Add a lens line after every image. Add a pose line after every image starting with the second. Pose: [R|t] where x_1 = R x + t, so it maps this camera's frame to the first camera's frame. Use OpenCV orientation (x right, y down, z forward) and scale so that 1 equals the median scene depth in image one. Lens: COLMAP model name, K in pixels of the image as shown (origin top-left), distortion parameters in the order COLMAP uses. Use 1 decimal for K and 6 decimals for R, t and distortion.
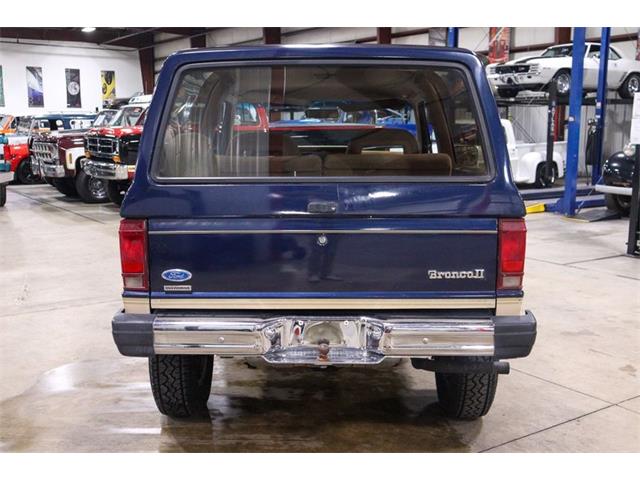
lens RADIAL K [[724.7, 0, 320.0], [0, 724.7, 240.0], [0, 0, 1]] dist [0.001755, 0.012022]
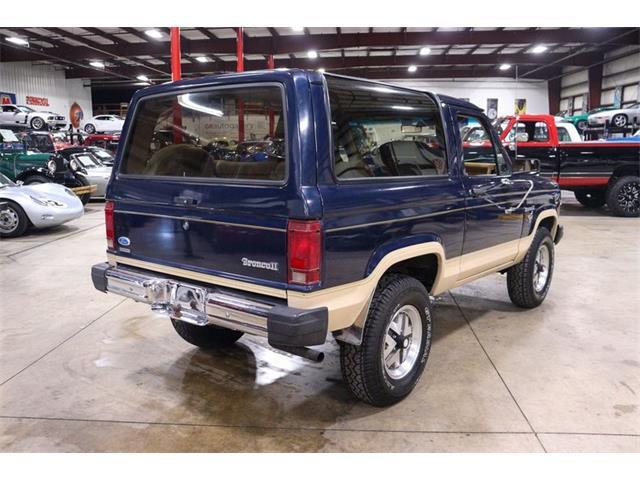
lens RADIAL K [[571.8, 0, 320.0], [0, 571.8, 240.0], [0, 0, 1]] dist [-0.047015, 0.008554]
pose [[0.798026, 0.099399, -0.594368, 0.782212], [-0.091917, 0.994840, 0.042961, -0.038489], [0.595571, 0.020348, 0.803045, 0.312058]]
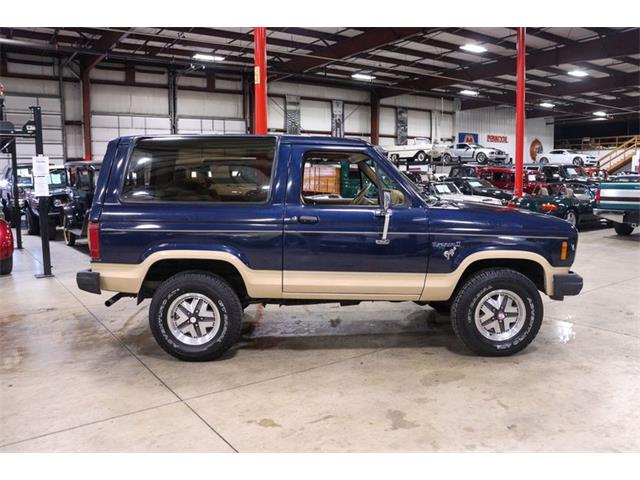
lens RADIAL K [[514.9, 0, 320.0], [0, 514.9, 240.0], [0, 0, 1]] dist [-0.077239, 0.004525]
pose [[0.049485, 0.125885, -0.990810, 1.623311], [-0.153423, 0.981209, 0.117002, -0.230899], [0.986921, 0.146223, 0.067869, 1.494318]]
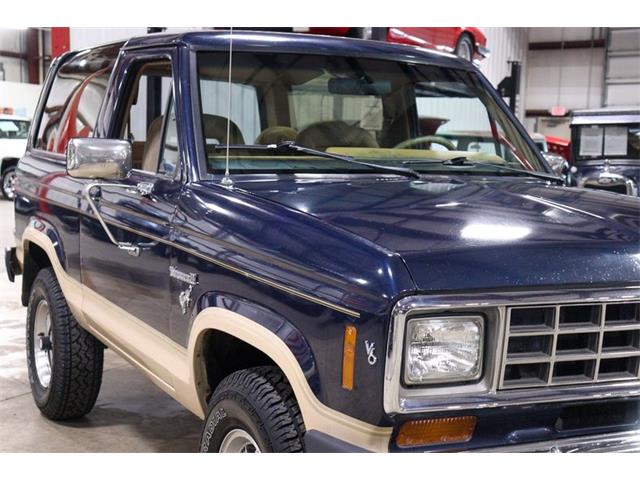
lens RADIAL K [[975.4, 0, 320.0], [0, 975.4, 240.0], [0, 0, 1]] dist [0.197100, -0.029640]
pose [[-0.871296, 0.029201, -0.489888, 0.680638], [-0.098087, 0.967725, 0.232137, -0.401032], [0.480856, 0.250312, -0.840311, 2.841730]]
